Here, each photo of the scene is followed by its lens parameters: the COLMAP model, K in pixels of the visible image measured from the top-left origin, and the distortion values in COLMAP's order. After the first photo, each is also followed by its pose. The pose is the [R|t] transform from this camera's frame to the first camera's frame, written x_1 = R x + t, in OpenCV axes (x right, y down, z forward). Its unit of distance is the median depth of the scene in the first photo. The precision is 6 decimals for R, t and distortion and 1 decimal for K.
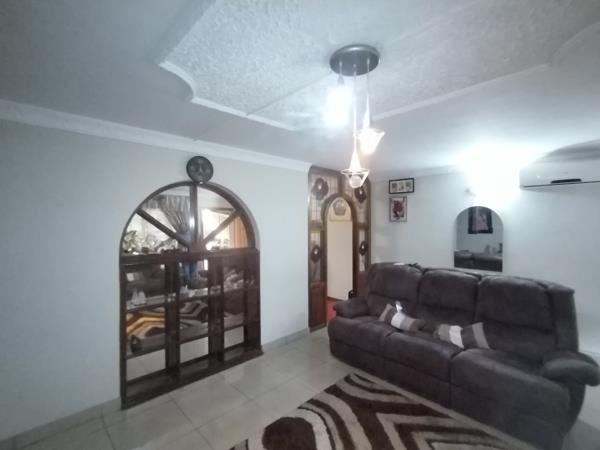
lens RADIAL K [[282.7, 0, 299.7], [0, 282.7, 223.6], [0, 0, 1]] dist [-0.006956, 0.002249]
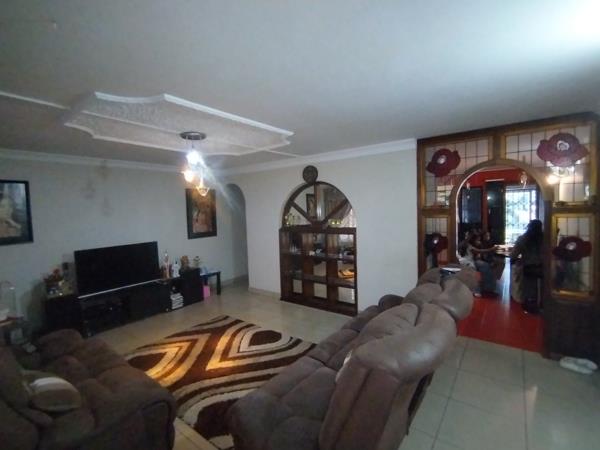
lens RADIAL K [[282.5, 0, 300.9], [0, 282.5, 227.0], [0, 0, 1]] dist [-0.004162, -0.000026]
pose [[0.154601, 0.059879, -0.986161, 0.941653], [0.021338, 0.997726, 0.063926, -0.003316], [0.987746, -0.030925, 0.152972, 0.564138]]
